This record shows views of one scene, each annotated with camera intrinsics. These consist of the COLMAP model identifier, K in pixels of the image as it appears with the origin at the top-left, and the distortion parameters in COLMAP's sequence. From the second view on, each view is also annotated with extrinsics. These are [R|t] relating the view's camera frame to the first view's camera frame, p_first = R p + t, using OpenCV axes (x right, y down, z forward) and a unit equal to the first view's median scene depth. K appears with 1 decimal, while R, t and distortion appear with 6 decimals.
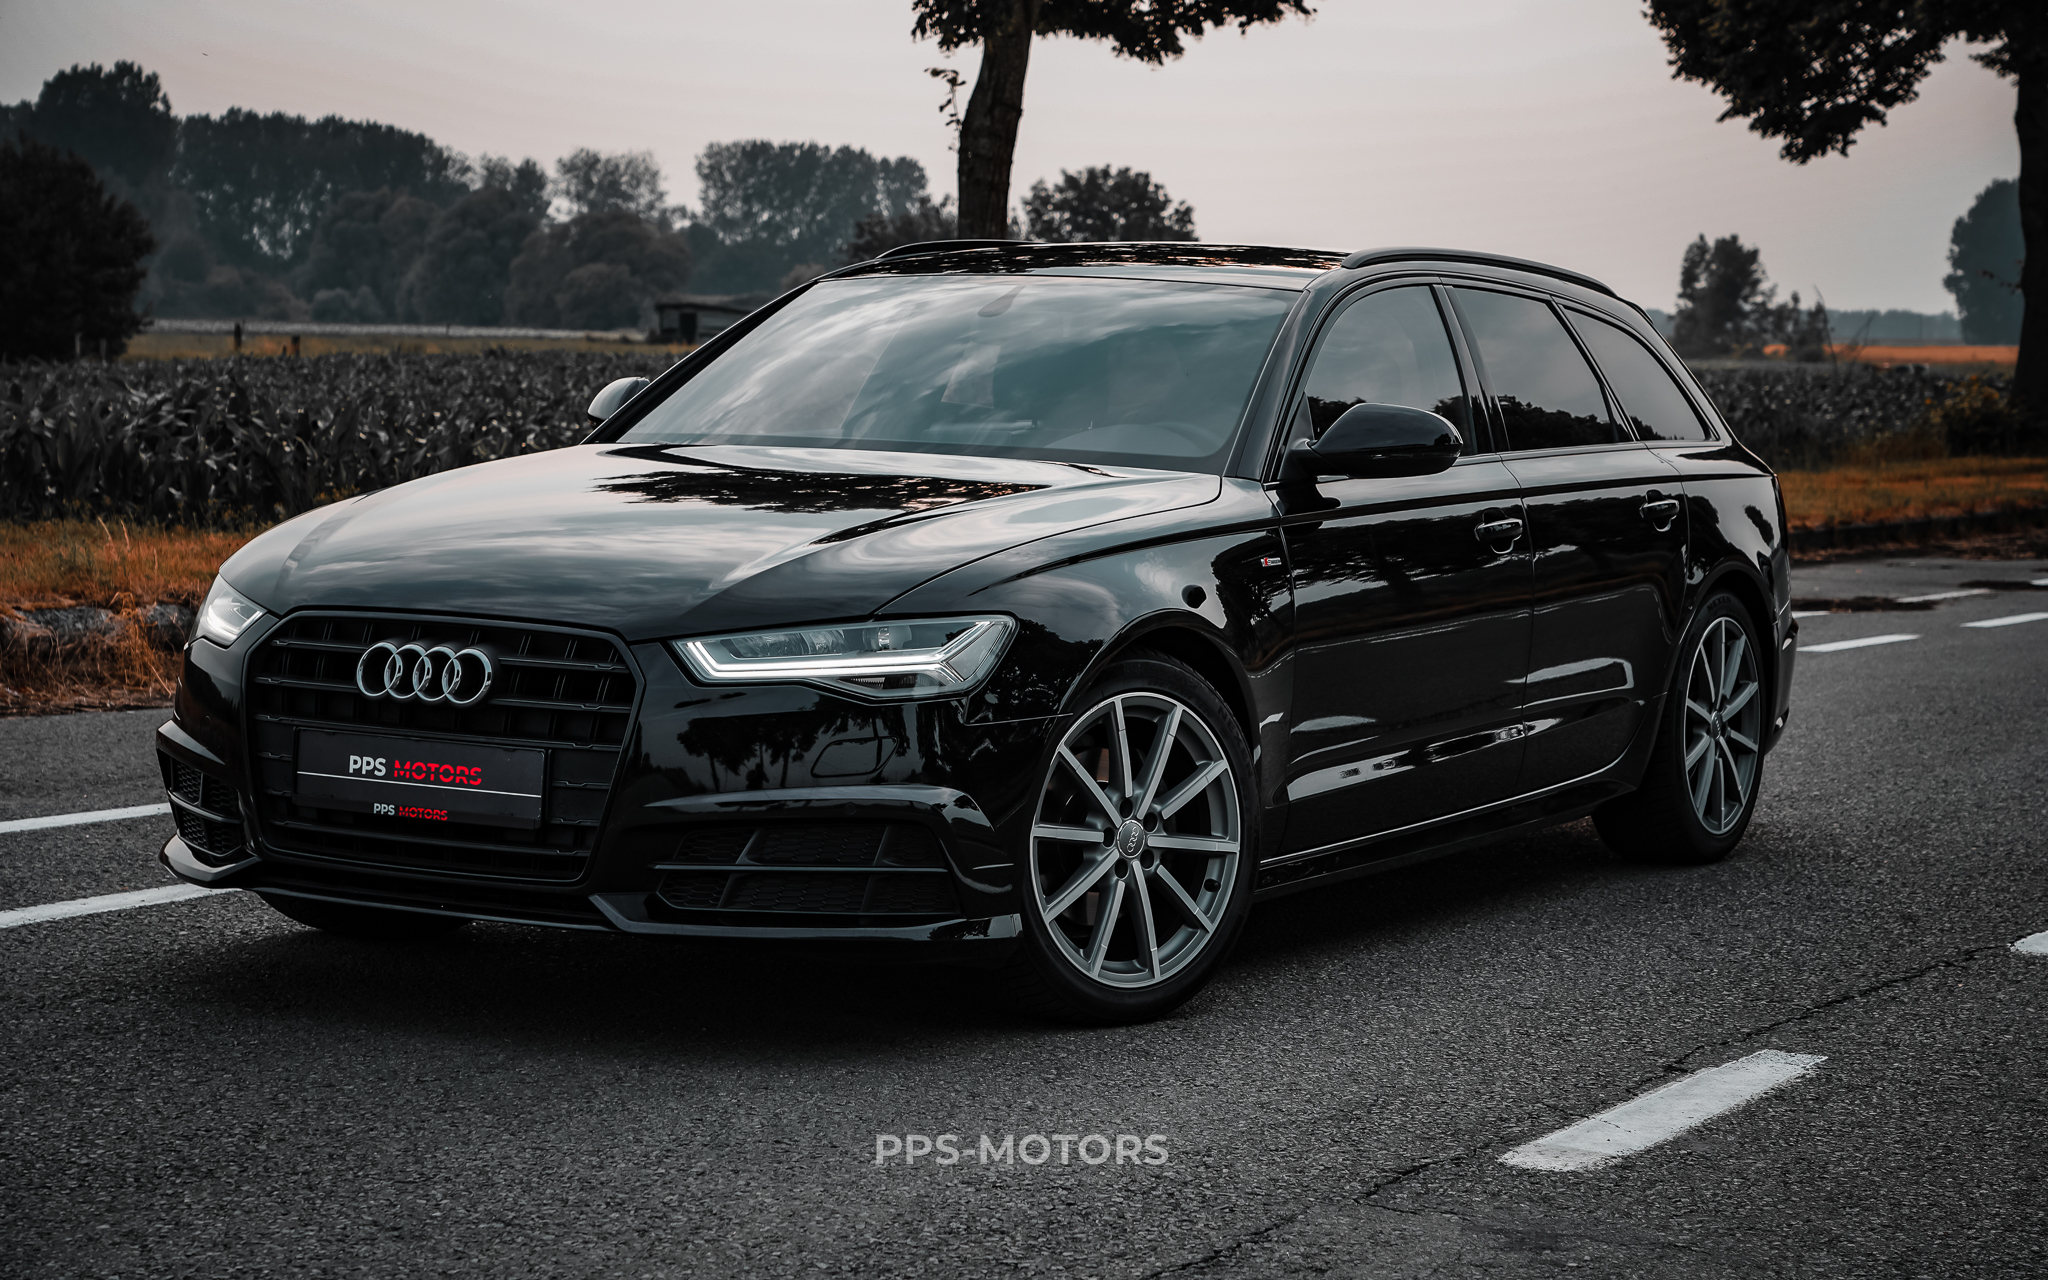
lens RADIAL K [[4336.0, 0, 1031.3], [0, 4336.0, 639.0], [0, 0, 1]] dist [0.041106, 0.000000]
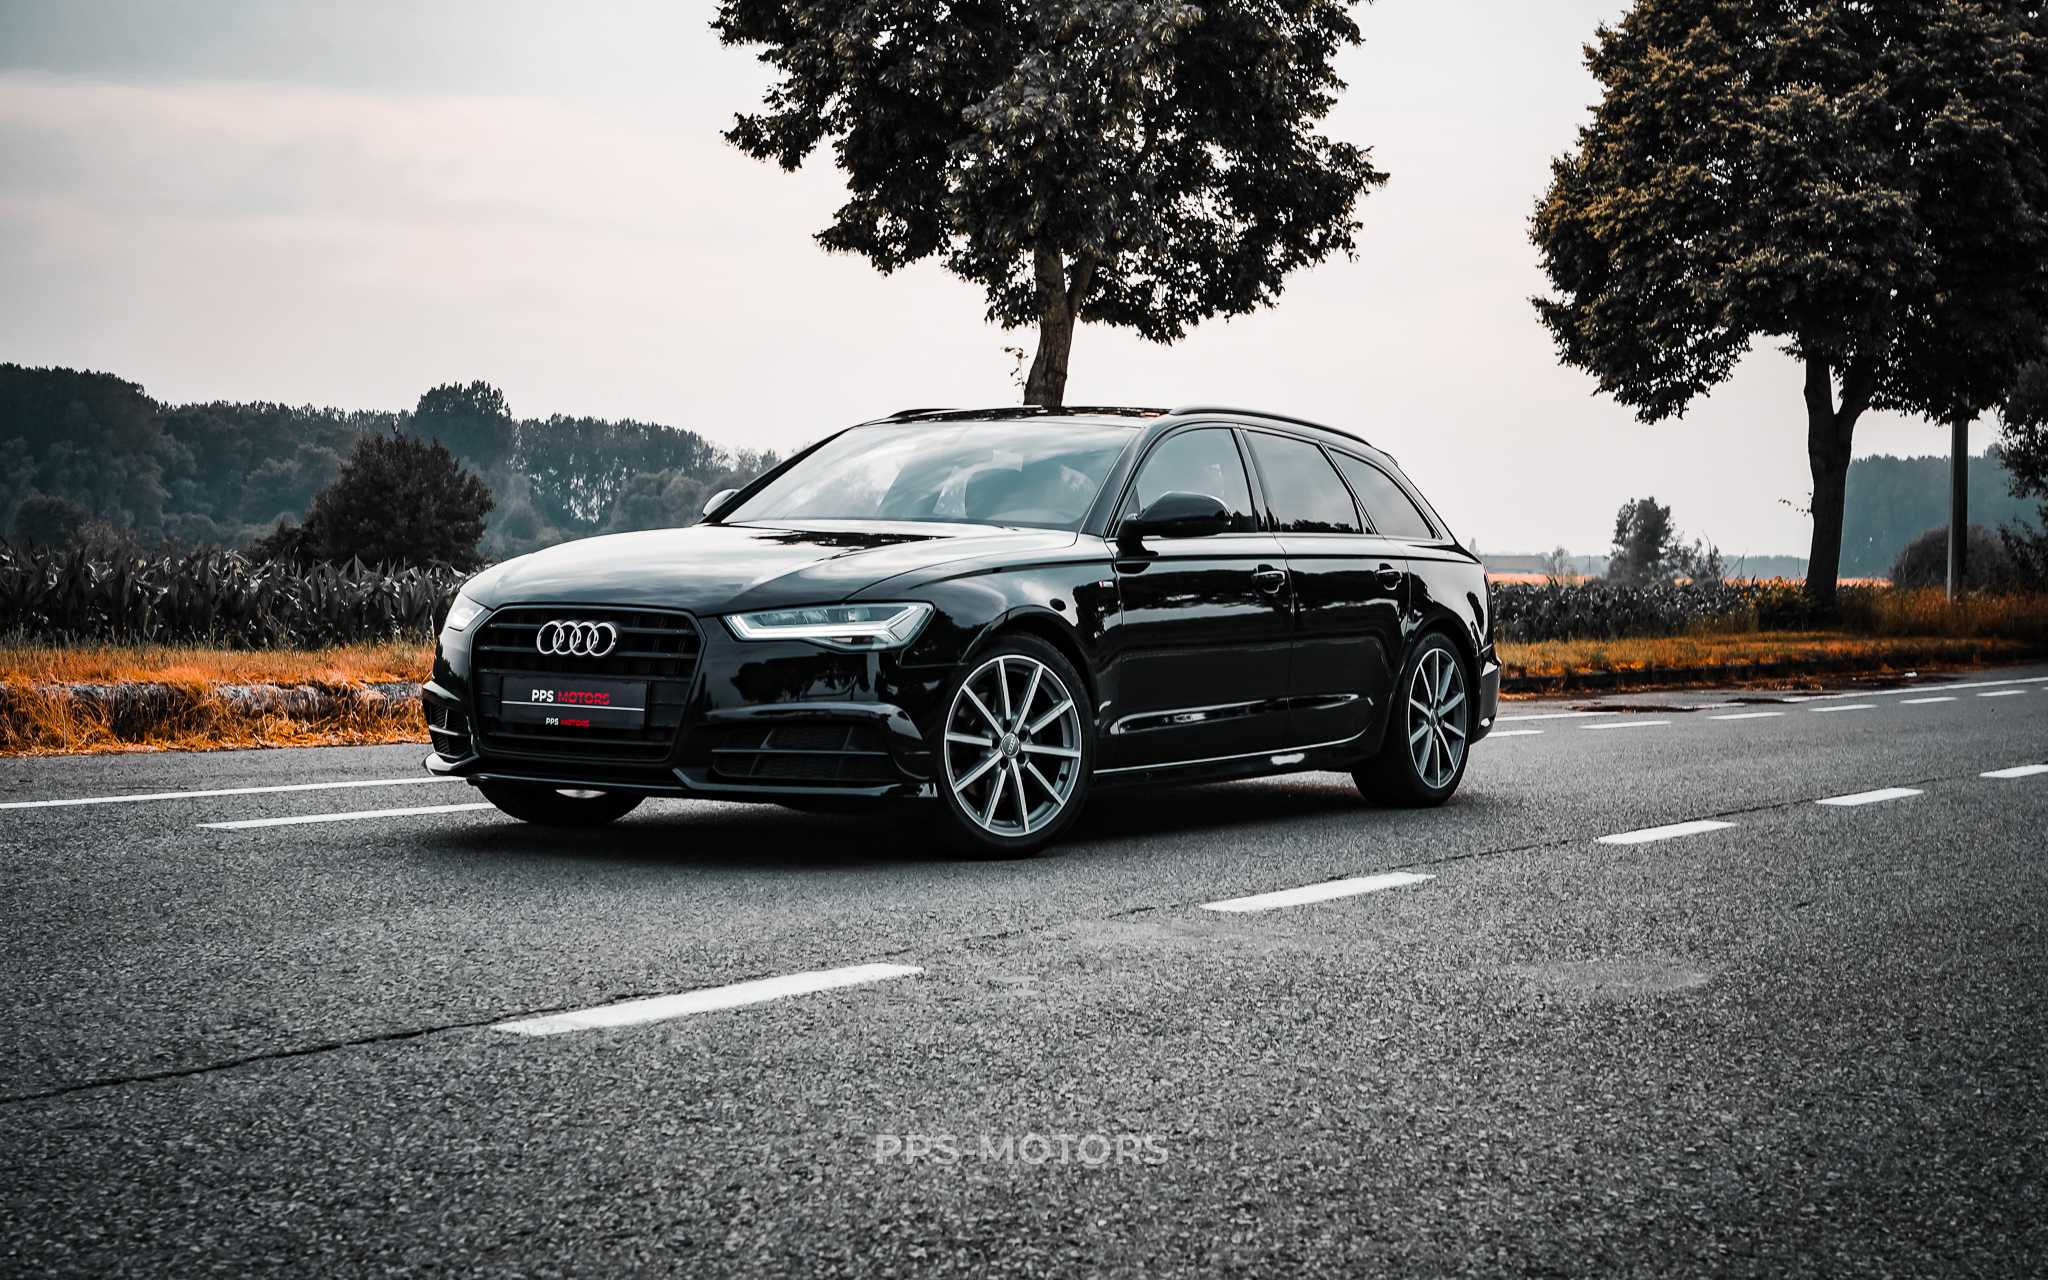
lens RADIAL K [[3233.2, 0, 1019.3], [0, 3233.2, 625.8], [0, 0, 1]] dist [0.070867, 0.000000]
pose [[0.999151, -0.003704, -0.041023, 0.071023], [0.001327, 0.998325, -0.057834, 0.066368], [0.041169, 0.057731, 0.997483, -0.202145]]
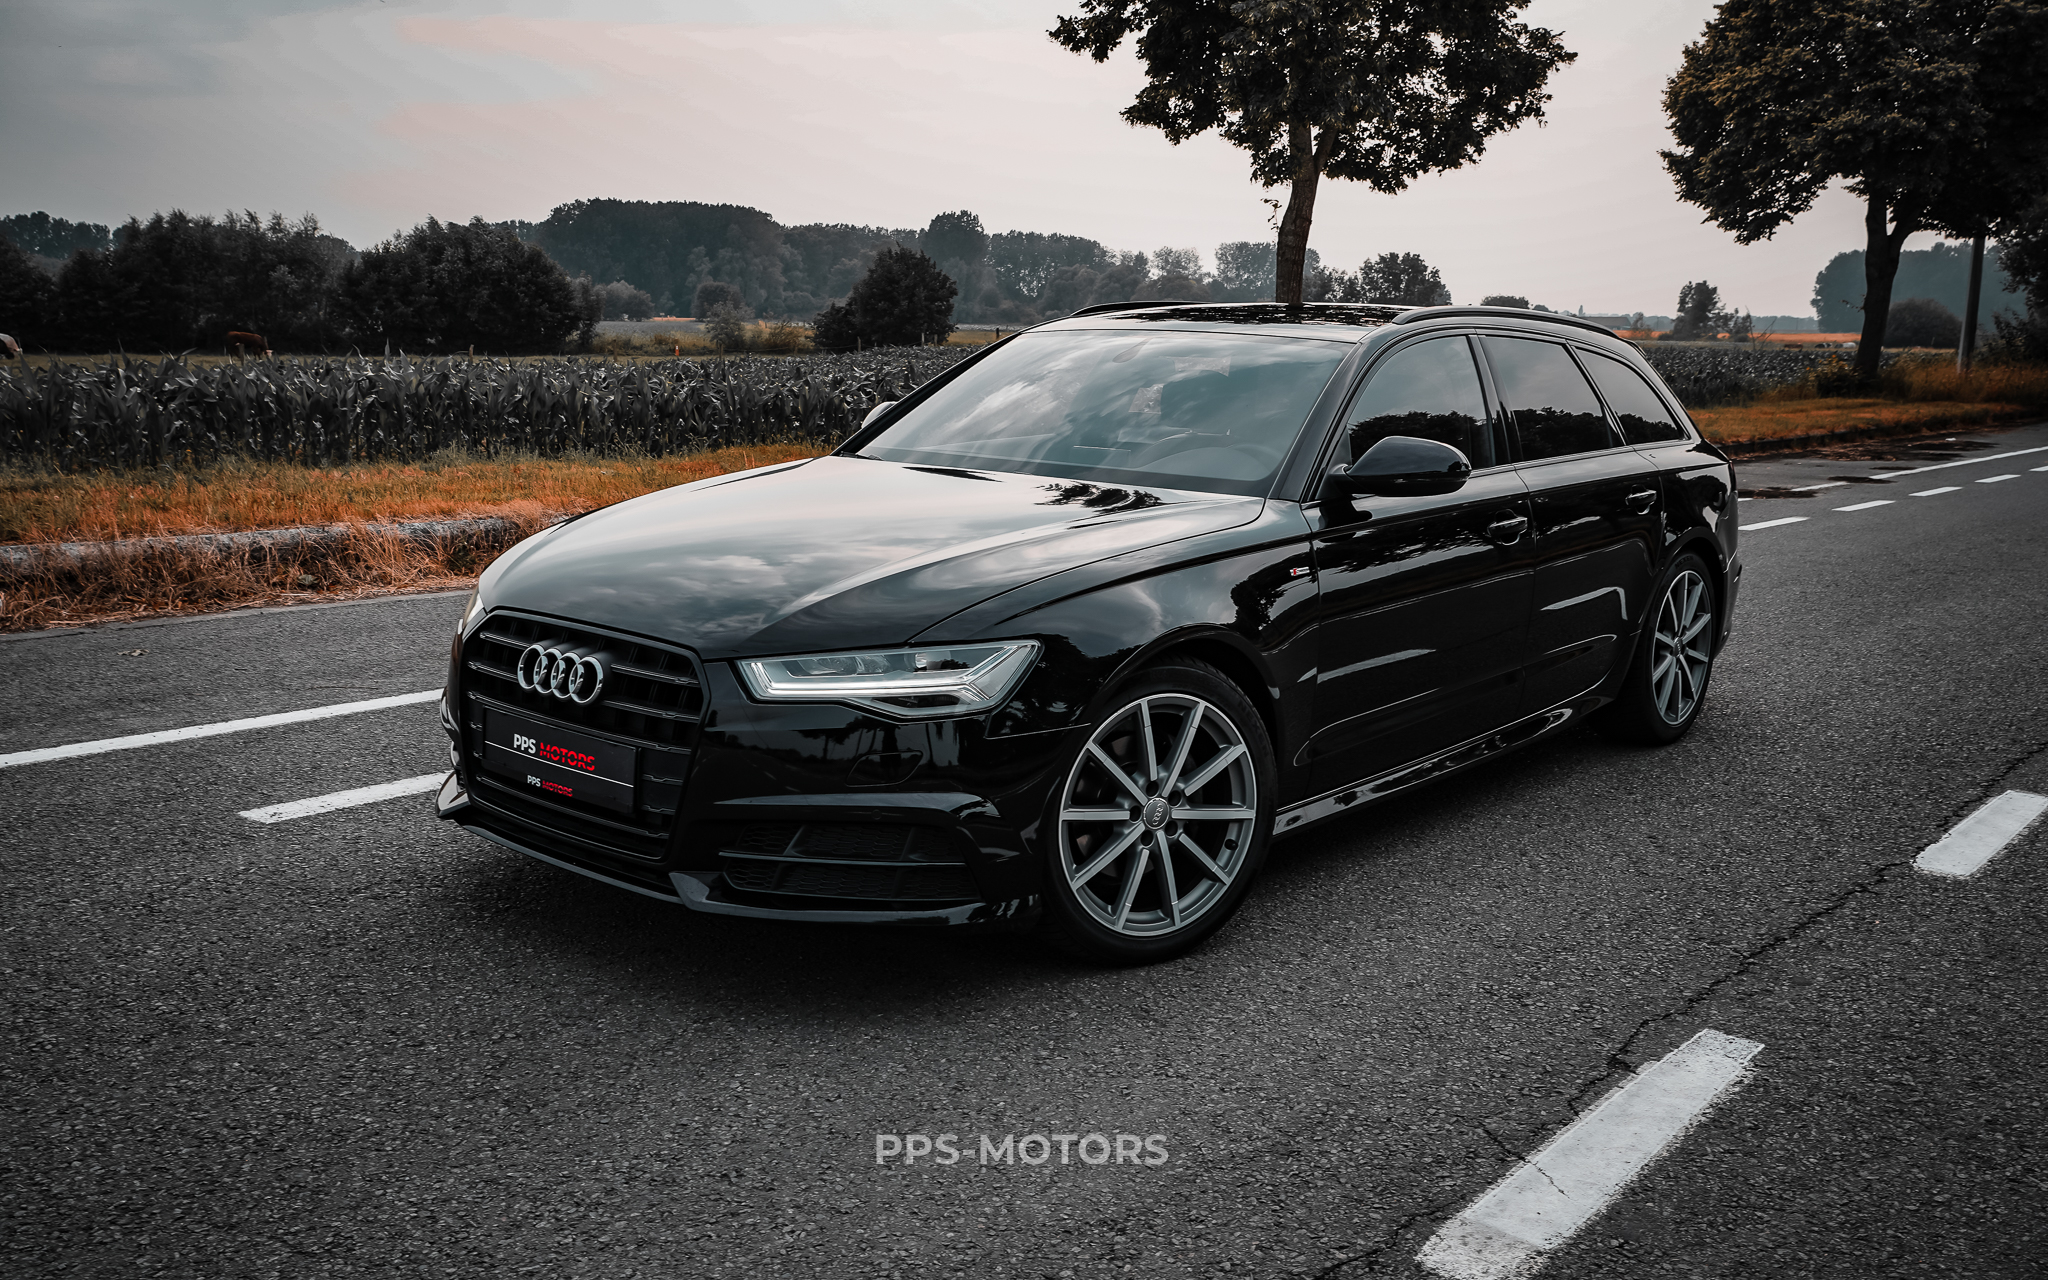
lens RADIAL K [[1846.5, 0, 1007.2], [0, 1846.5, 649.3], [0, 0, 1]] dist [0.040675, -0.008172]
pose [[0.981382, 0.031450, -0.189474, 0.072548], [-0.012039, 0.994635, 0.102740, -0.047774], [0.191689, -0.098546, 0.976496, 0.459576]]
